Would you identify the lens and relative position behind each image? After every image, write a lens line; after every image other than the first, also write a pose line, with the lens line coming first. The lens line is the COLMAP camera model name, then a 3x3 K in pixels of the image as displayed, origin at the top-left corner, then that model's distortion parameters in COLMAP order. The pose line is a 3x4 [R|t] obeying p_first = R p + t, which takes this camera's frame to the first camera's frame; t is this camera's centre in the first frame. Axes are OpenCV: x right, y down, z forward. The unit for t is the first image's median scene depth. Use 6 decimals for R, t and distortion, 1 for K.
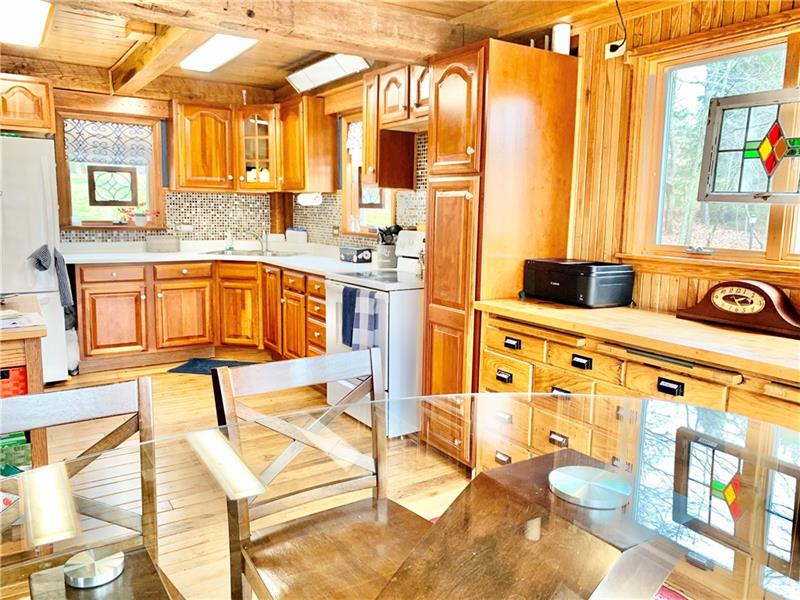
lens RADIAL K [[605.9, 0, 398.3], [0, 605.9, 292.3], [0, 0, 1]] dist [0.041453, -0.052177]
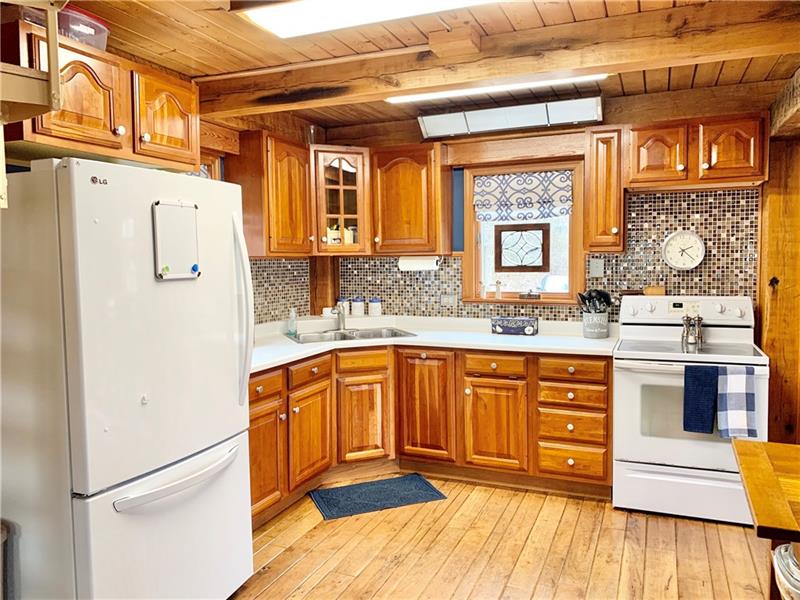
lens RADIAL K [[605.9, 0, 406.6], [0, 605.9, 292.0], [0, 0, 1]] dist [0.041453, -0.052177]
pose [[0.827131, -0.055779, 0.559234, -0.637409], [0.098875, 0.993985, -0.047098, -0.079240], [-0.553243, 0.094250, 0.827671, 0.336966]]
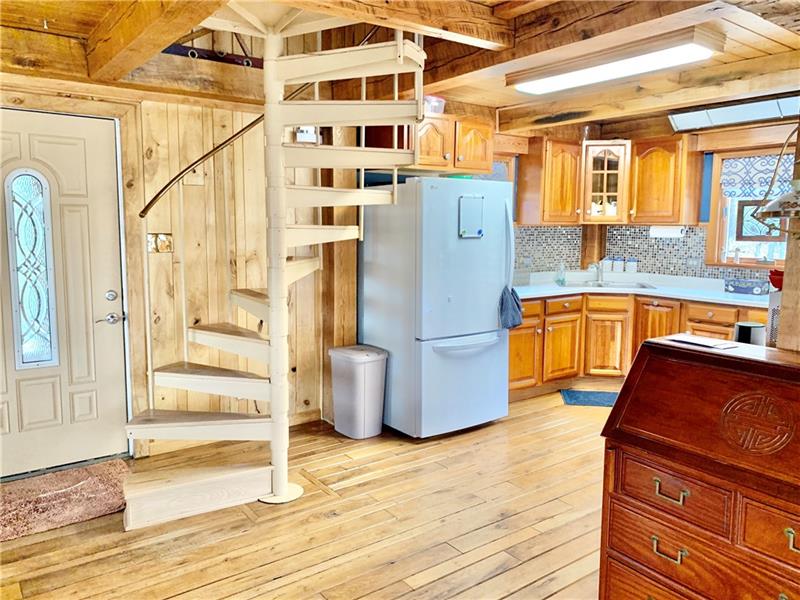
lens RADIAL K [[605.9, 0, 412.4], [0, 605.9, 290.3], [0, 0, 1]] dist [0.041453, -0.052177]
pose [[0.997914, -0.015631, 0.062642, -0.656432], [0.017050, 0.999609, -0.022175, -0.039805], [-0.062271, 0.023196, 0.997790, -0.000355]]
